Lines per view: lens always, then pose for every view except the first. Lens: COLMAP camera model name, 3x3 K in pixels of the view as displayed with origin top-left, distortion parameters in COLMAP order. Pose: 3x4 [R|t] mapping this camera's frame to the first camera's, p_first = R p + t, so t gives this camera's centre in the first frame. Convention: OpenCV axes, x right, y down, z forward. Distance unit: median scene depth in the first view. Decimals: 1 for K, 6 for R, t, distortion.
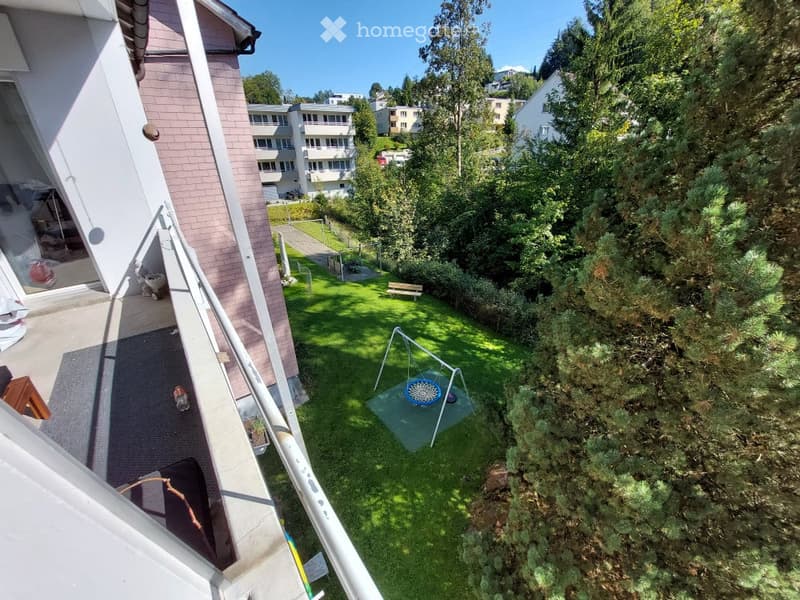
lens RADIAL K [[318.1, 0, 410.4], [0, 318.1, 297.4], [0, 0, 1]] dist [-0.010401, -0.004563]
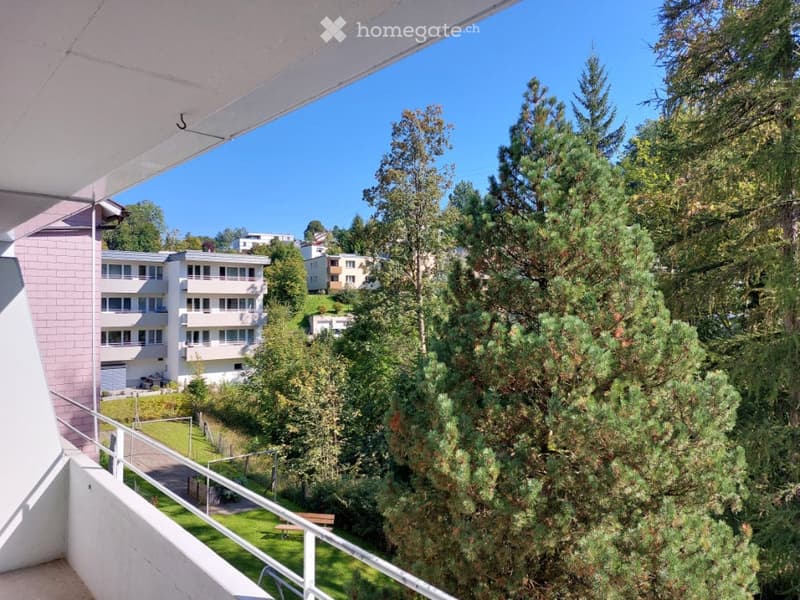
lens RADIAL K [[566.0, 0, 412.1], [0, 566.0, 299.8], [0, 0, 1]] dist [0.118003, -0.170793]
pose [[0.997245, 0.007077, 0.073840, 0.044343], [0.026233, 0.897466, -0.440303, 0.035944], [-0.069385, 0.441027, 0.894808, -0.091381]]
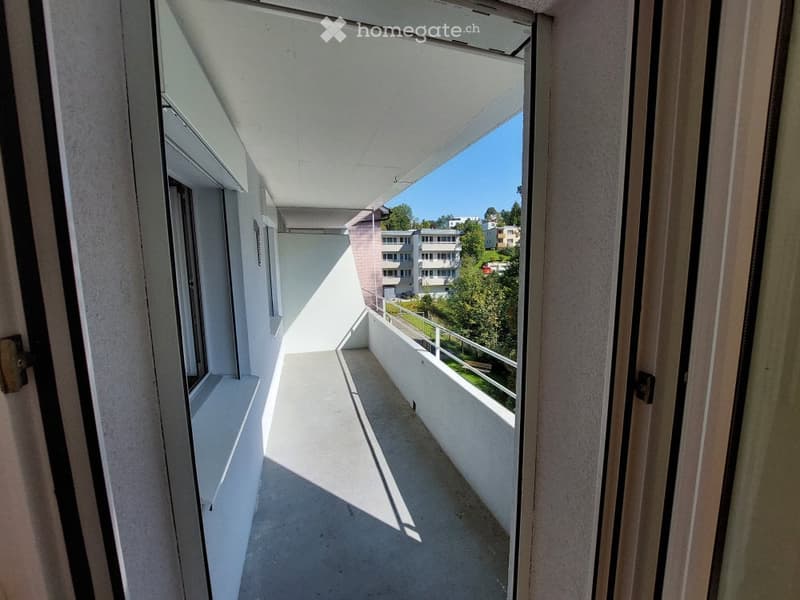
lens RADIAL K [[318.1, 0, 410.4], [0, 318.1, 297.4], [0, 0, 1]] dist [-0.010401, -0.004563]
pose [[0.942638, 0.036627, -0.331801, 0.057882], [-0.139389, 0.946351, -0.291532, 0.047907], [0.303322, 0.321059, 0.897172, -0.110719]]
